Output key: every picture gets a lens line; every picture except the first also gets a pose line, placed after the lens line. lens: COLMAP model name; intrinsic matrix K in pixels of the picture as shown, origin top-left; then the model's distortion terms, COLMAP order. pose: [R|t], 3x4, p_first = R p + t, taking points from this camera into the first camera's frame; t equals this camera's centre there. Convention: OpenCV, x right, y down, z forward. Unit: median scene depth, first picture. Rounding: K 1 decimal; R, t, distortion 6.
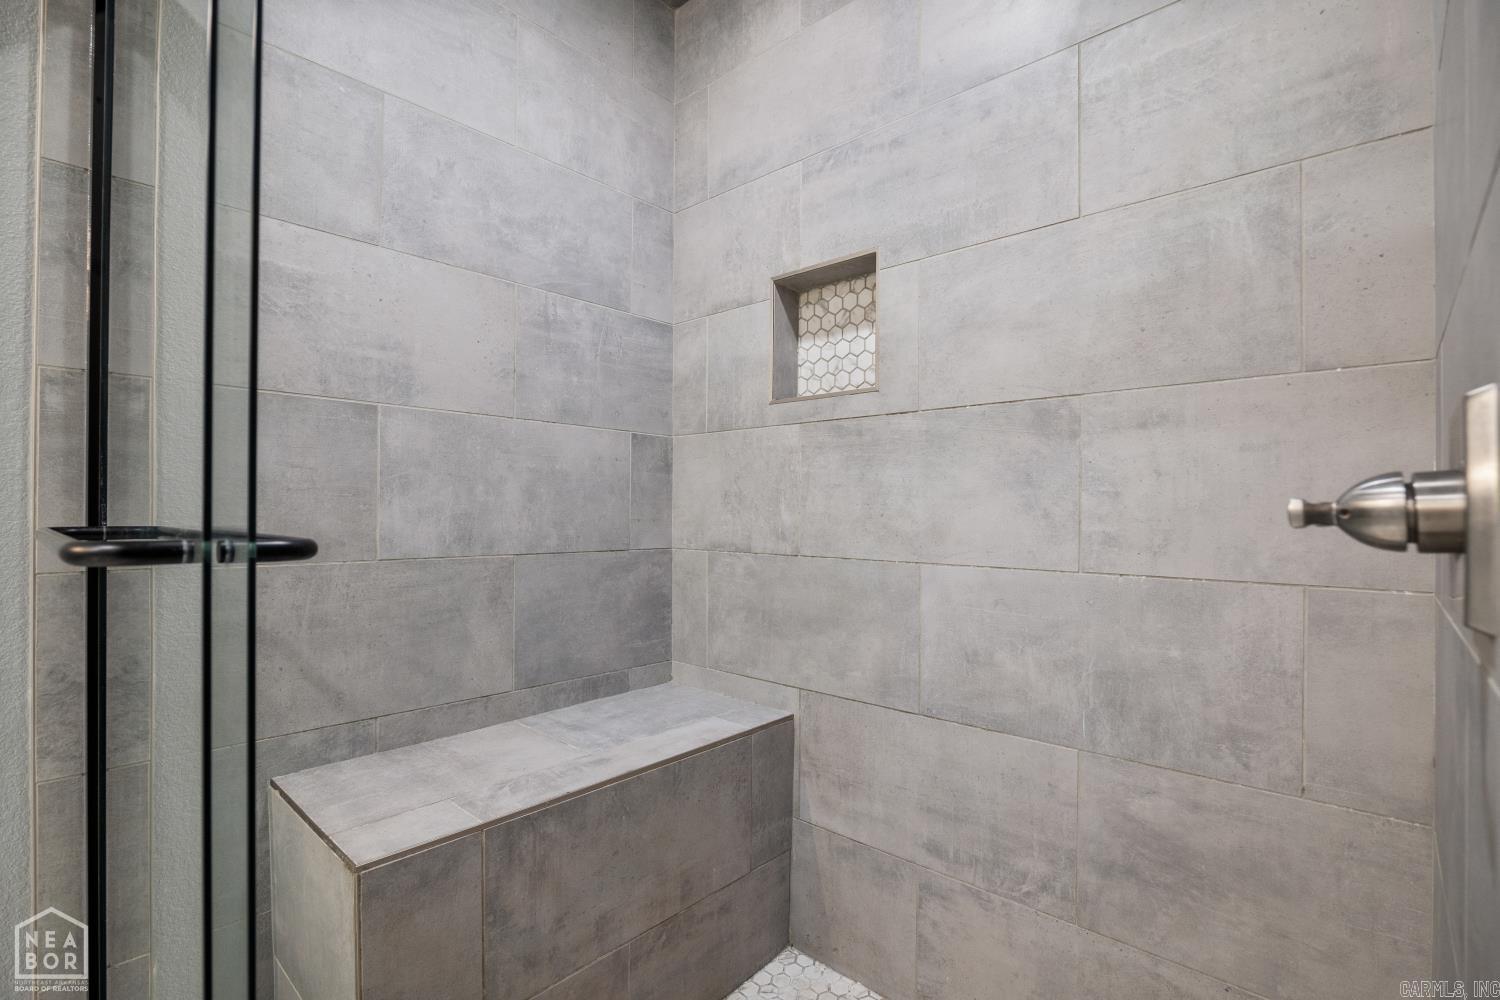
lens RADIAL K [[709.7, 0, 749.7], [0, 709.7, 502.7], [0, 0, 1]] dist [-0.016104, 0.002650]
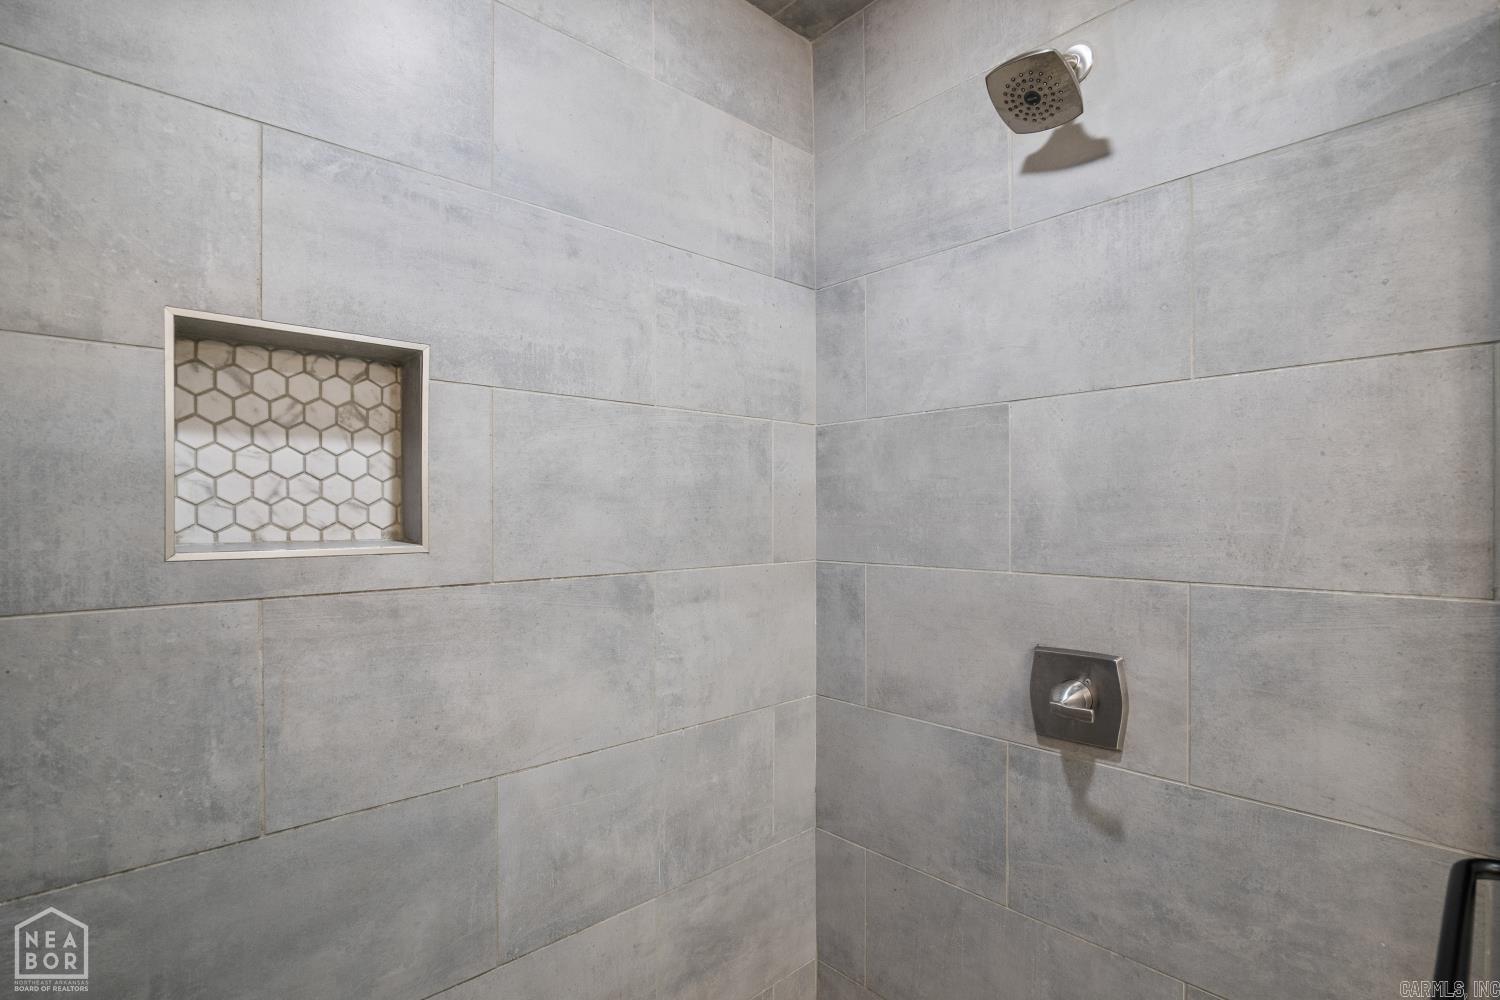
lens RADIAL K [[709.7, 0, 750.0], [0, 709.7, 509.5], [0, 0, 1]] dist [-0.016104, 0.002650]
pose [[0.087457, -0.007076, 0.996143, -0.534700], [-0.014814, 0.999855, 0.008403, -0.230698], [-0.996058, -0.015492, 0.087340, 0.679671]]
